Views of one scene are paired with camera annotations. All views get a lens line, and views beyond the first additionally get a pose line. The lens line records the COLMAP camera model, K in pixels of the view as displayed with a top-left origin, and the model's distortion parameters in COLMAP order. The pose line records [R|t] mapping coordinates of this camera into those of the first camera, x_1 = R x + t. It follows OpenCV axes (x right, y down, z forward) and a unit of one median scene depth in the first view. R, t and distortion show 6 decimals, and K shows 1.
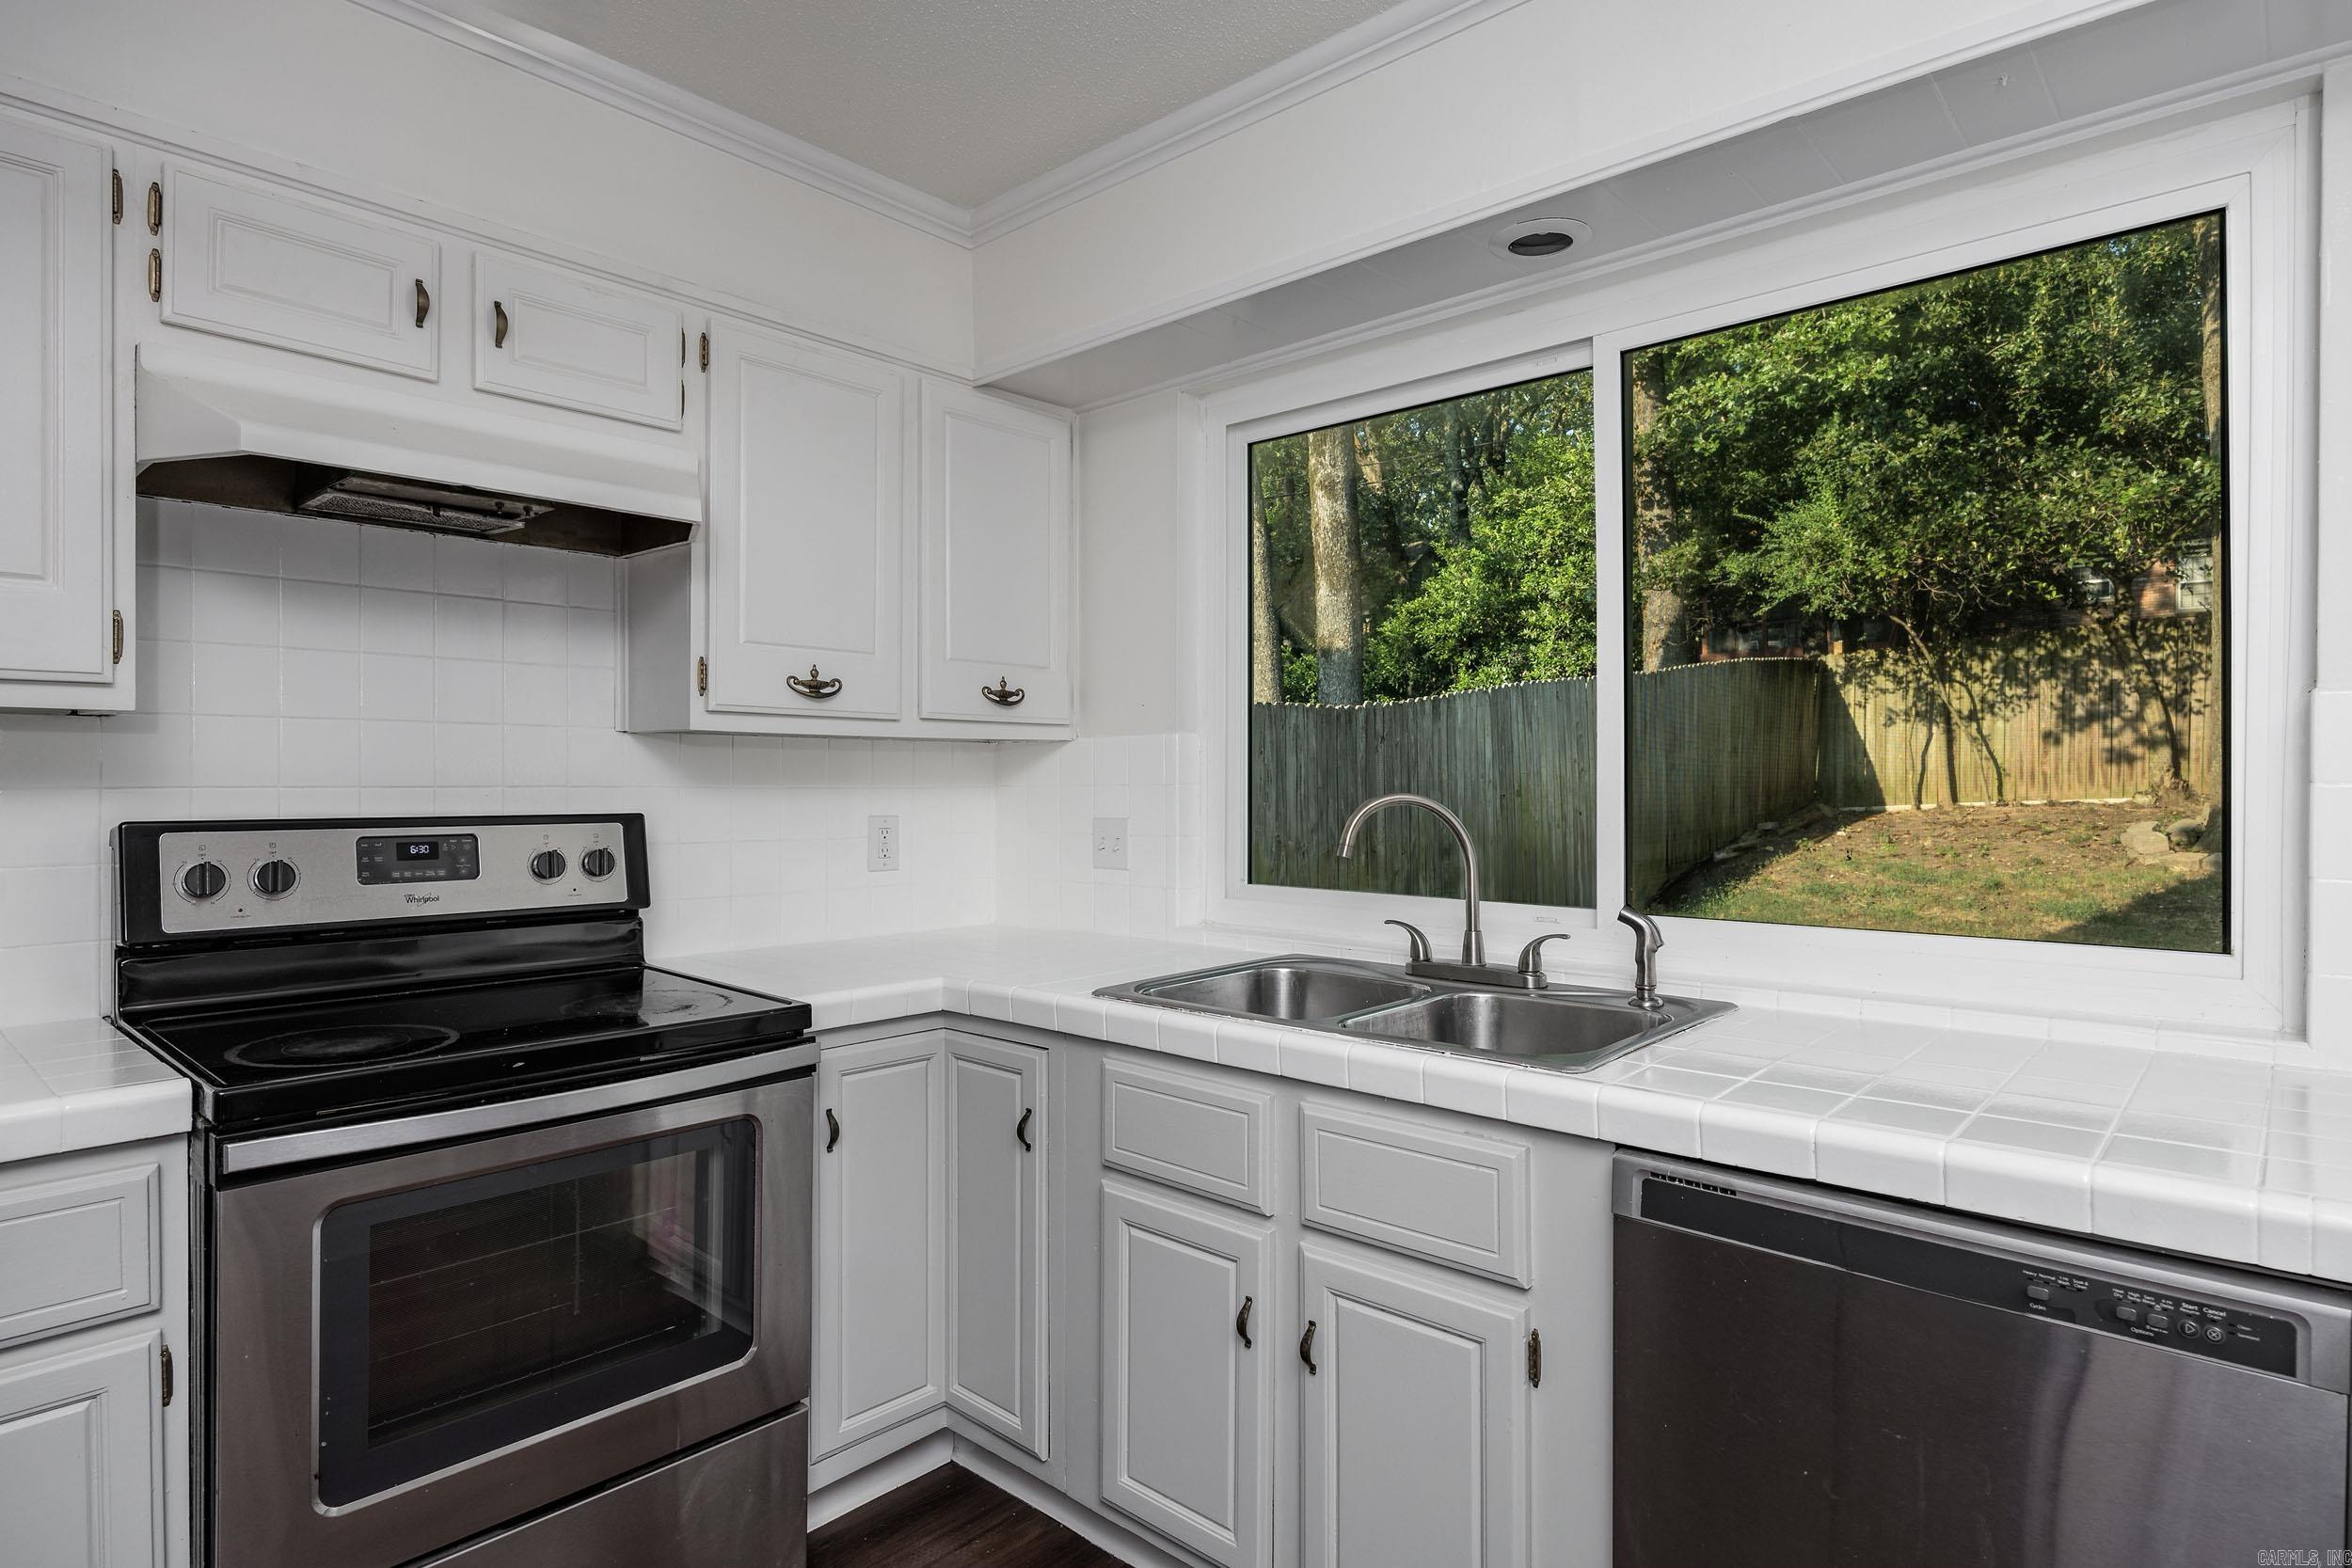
lens RADIAL K [[1268.4, 0, 1191.6], [0, 1268.4, 775.7], [0, 0, 1]] dist [0.003088, -0.001285]
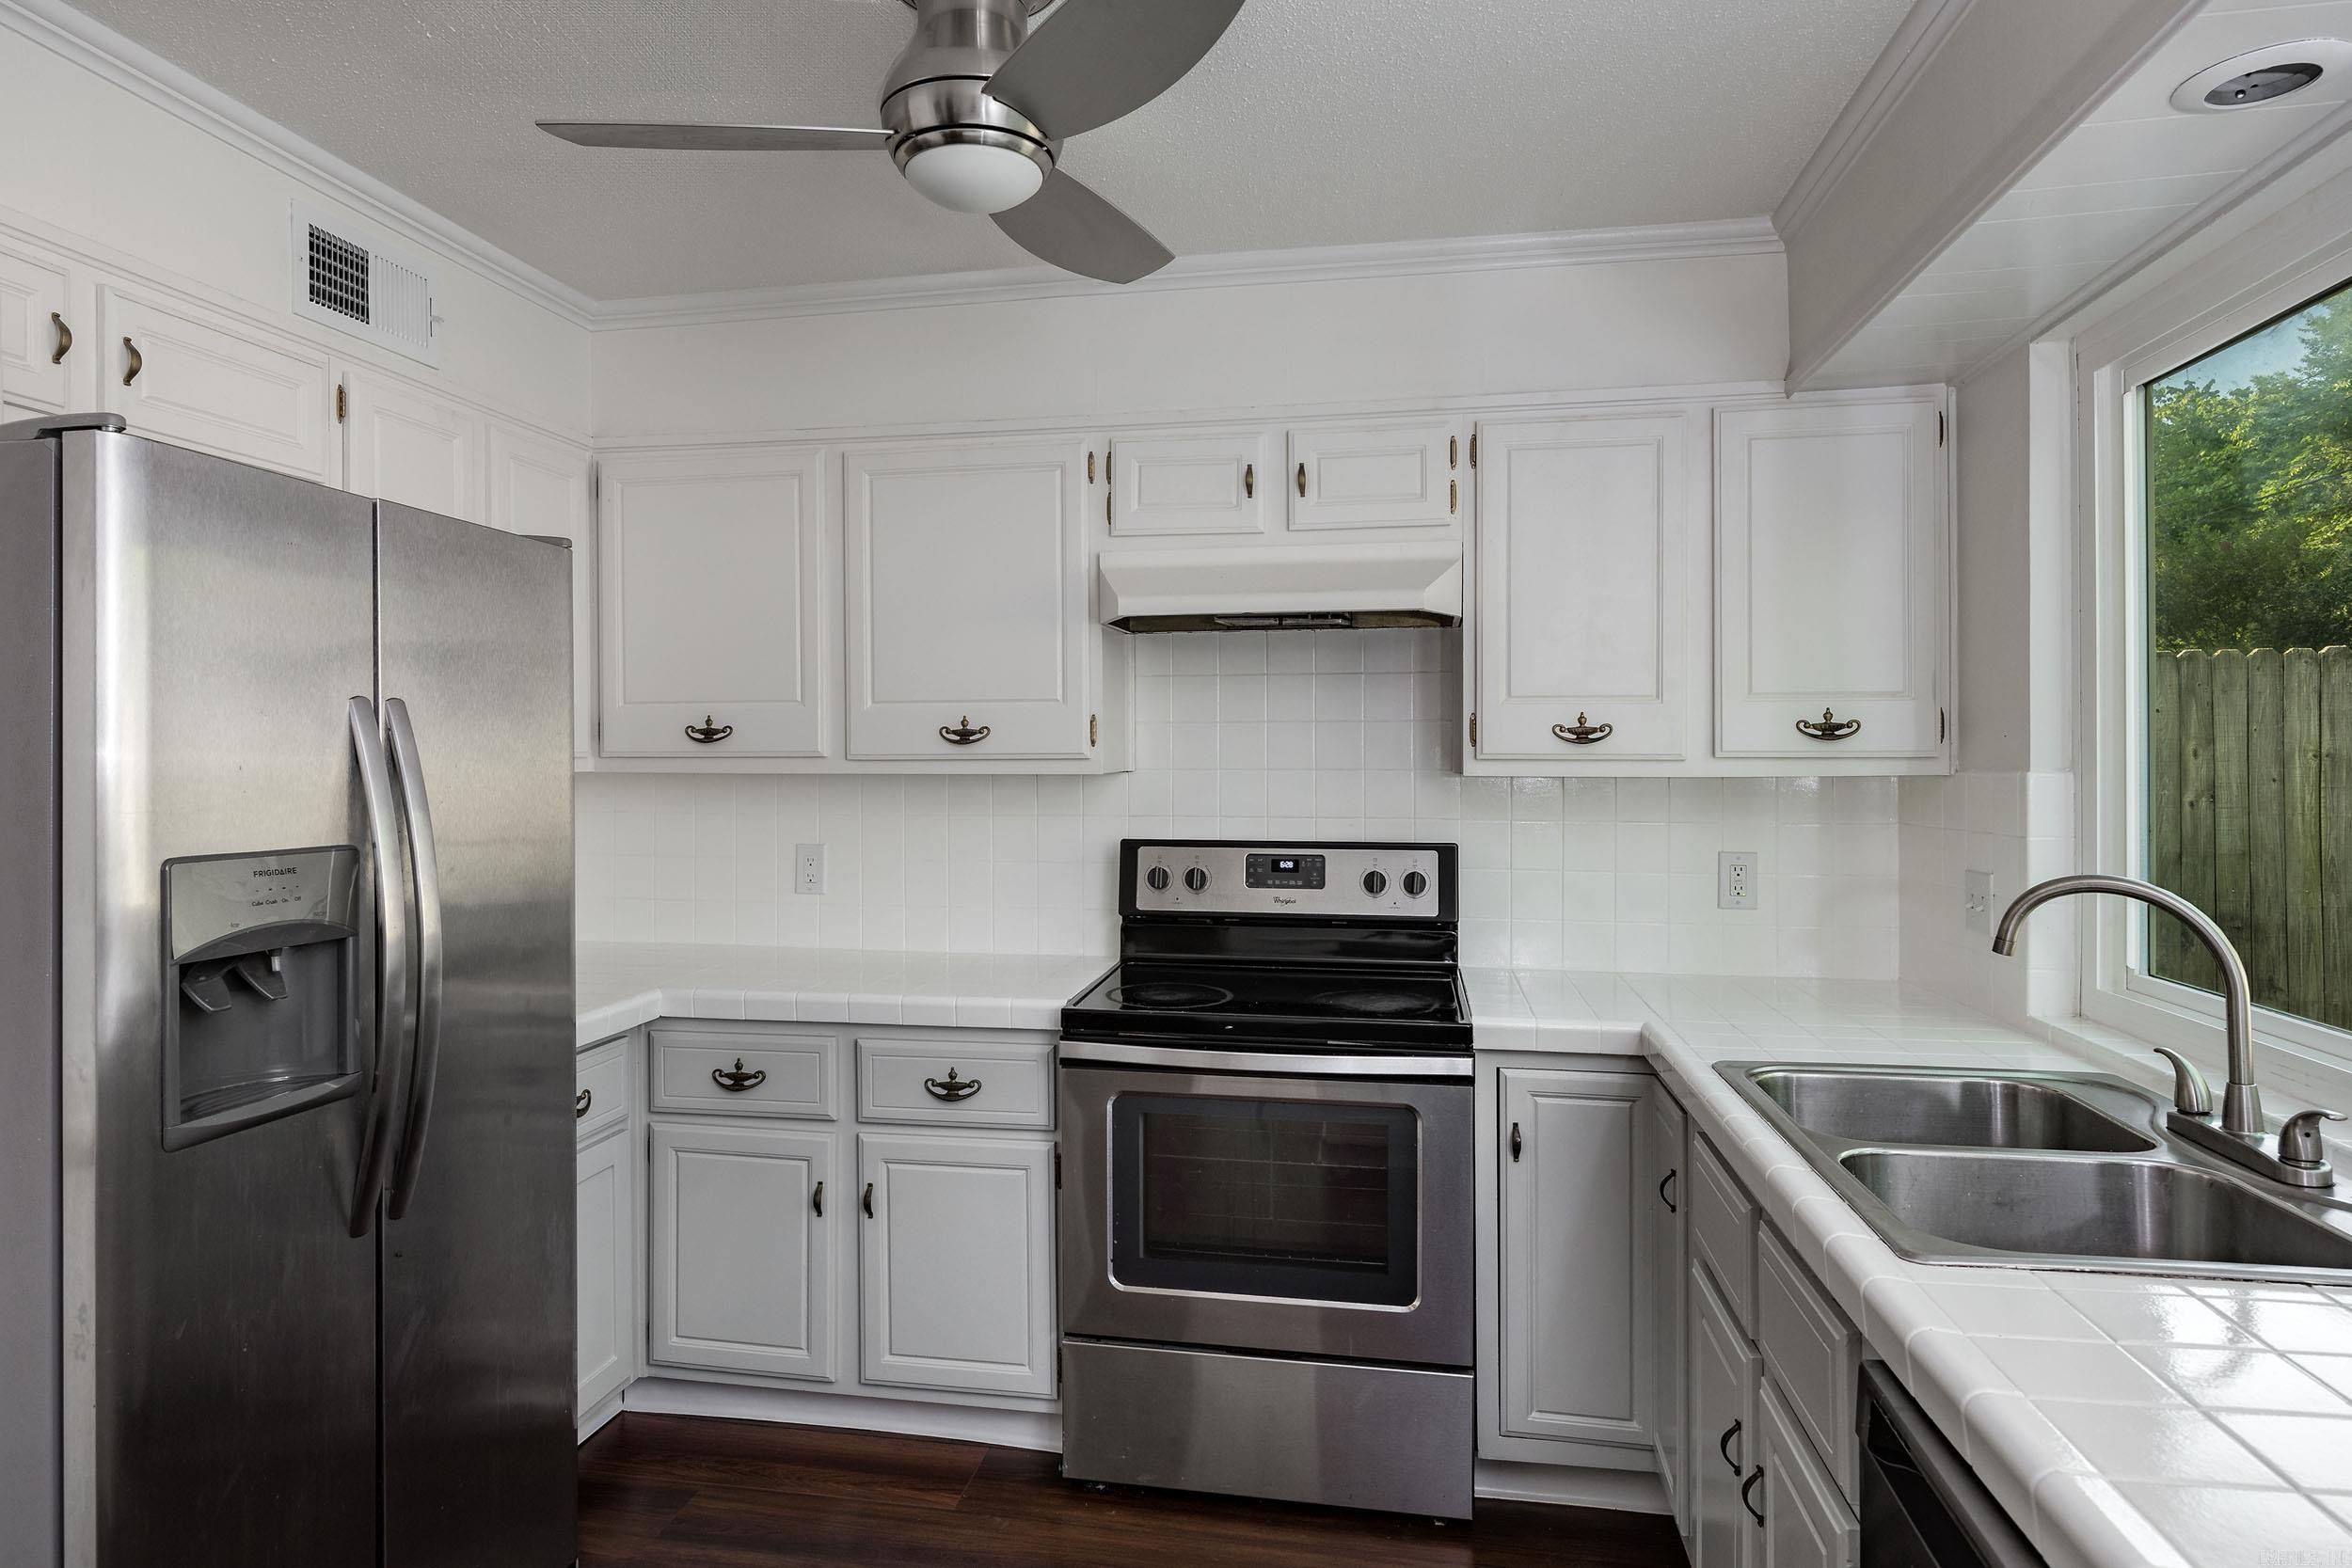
lens RADIAL K [[1319.9, 0, 1164.7], [0, 1319.9, 766.4], [0, 0, 1]] dist [0.009016, 0.000688]
pose [[0.519847, 0.004008, -0.854250, 0.562933], [0.002747, 0.999976, 0.006364, -0.059891], [0.854255, -0.005655, 0.519824, 0.144159]]
